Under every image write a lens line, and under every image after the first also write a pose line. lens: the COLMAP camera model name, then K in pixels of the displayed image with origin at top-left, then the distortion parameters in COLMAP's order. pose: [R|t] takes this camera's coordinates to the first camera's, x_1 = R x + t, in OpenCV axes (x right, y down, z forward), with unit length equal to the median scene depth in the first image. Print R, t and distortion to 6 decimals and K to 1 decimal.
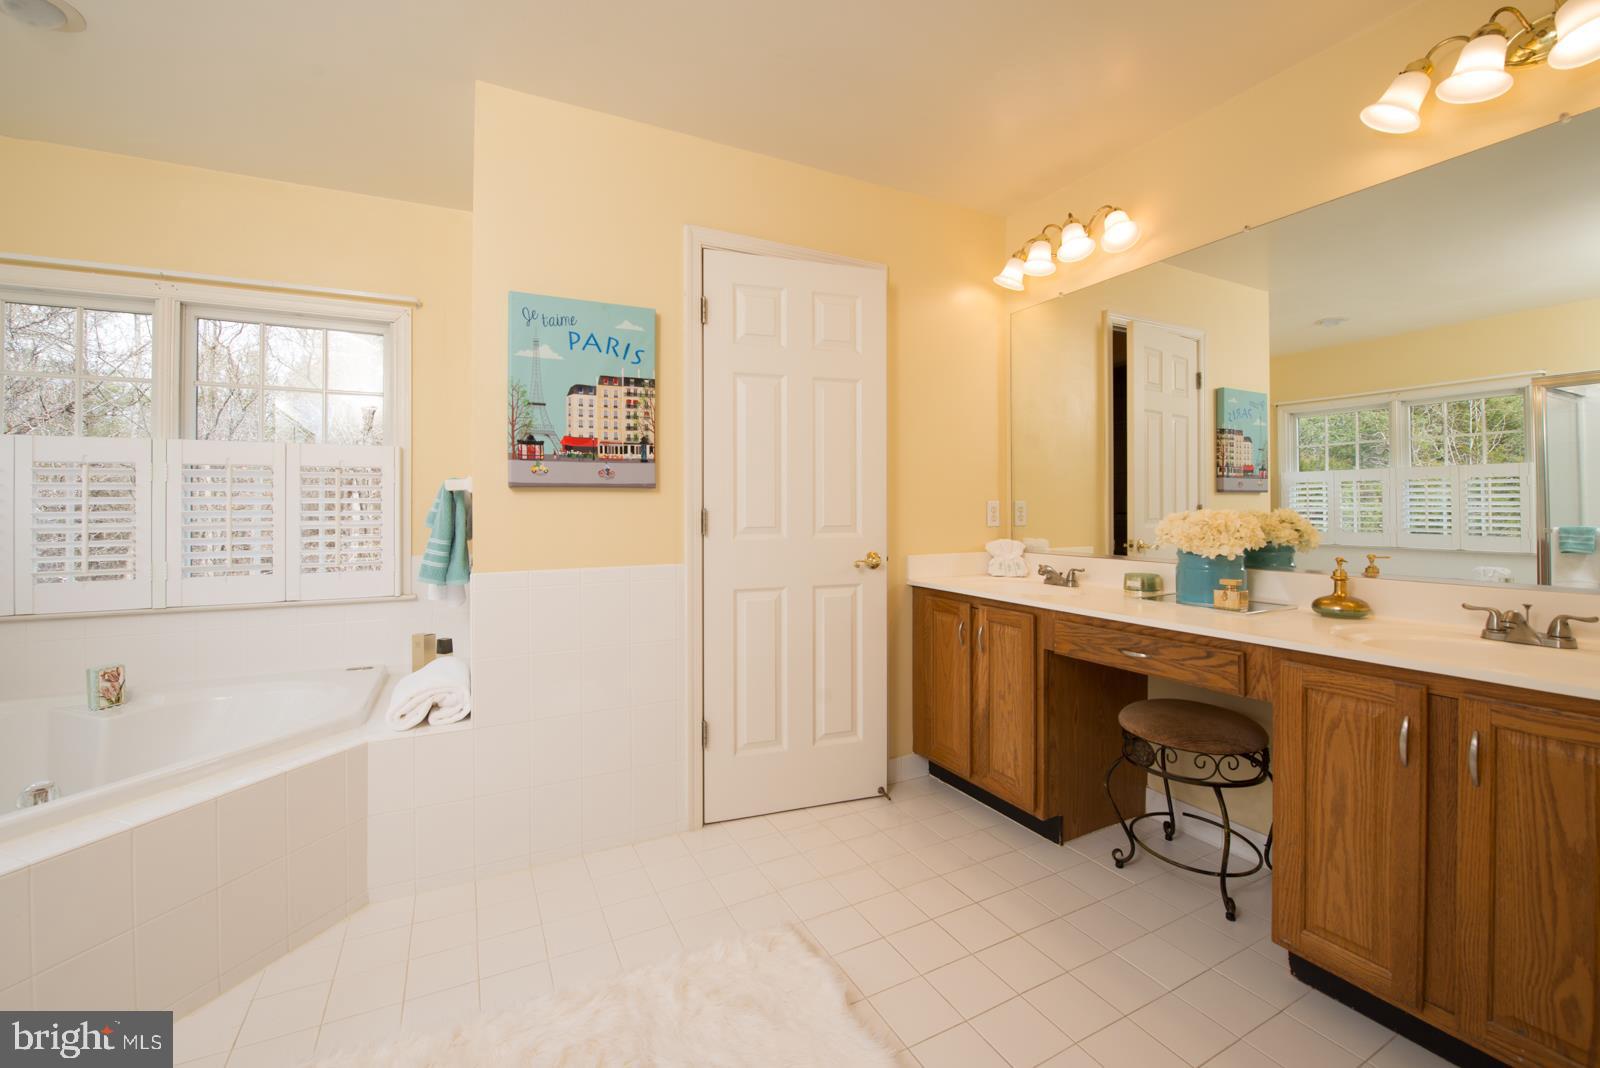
lens RADIAL K [[661.1, 0, 808.1], [0, 661.1, 519.6], [0, 0, 1]] dist [-0.001215, -0.000040]
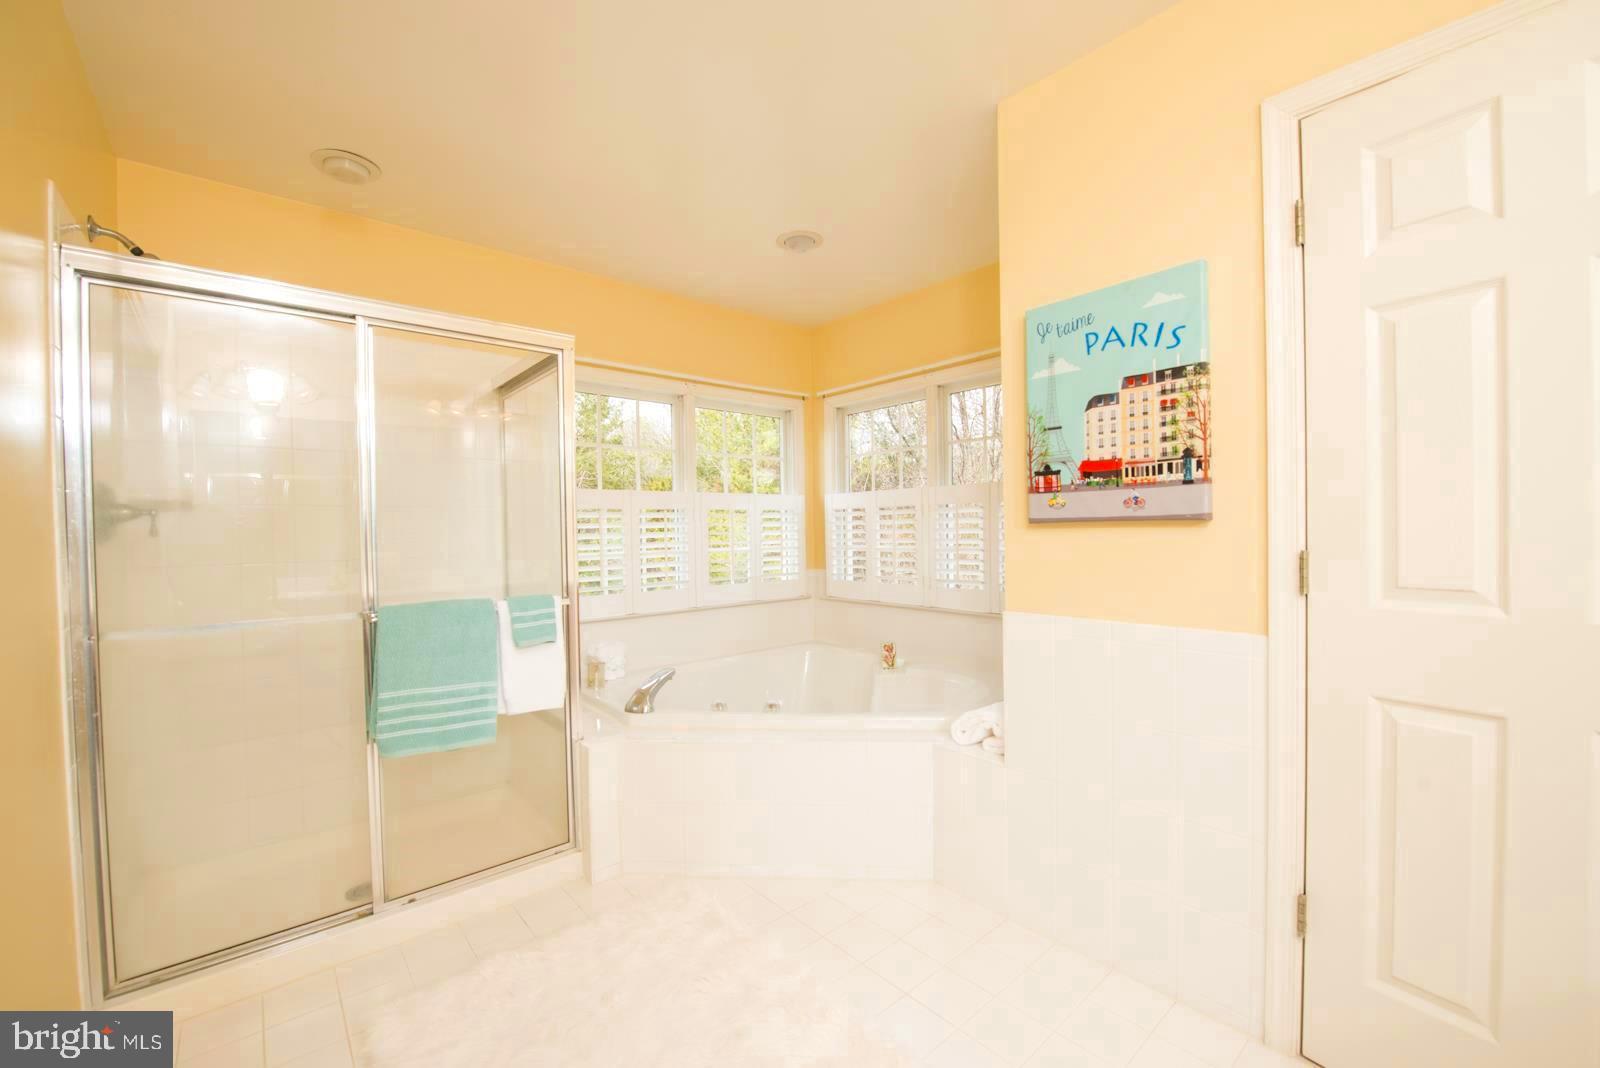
lens RADIAL K [[660.5, 0, 800.6], [0, 660.5, 548.1], [0, 0, 1]] dist [-0.000946, -0.000073]
pose [[0.219446, 0.032934, -0.975069, 0.363055], [-0.001974, 0.999443, 0.033314, -0.042107], [0.975623, -0.005386, 0.219389, 0.455491]]
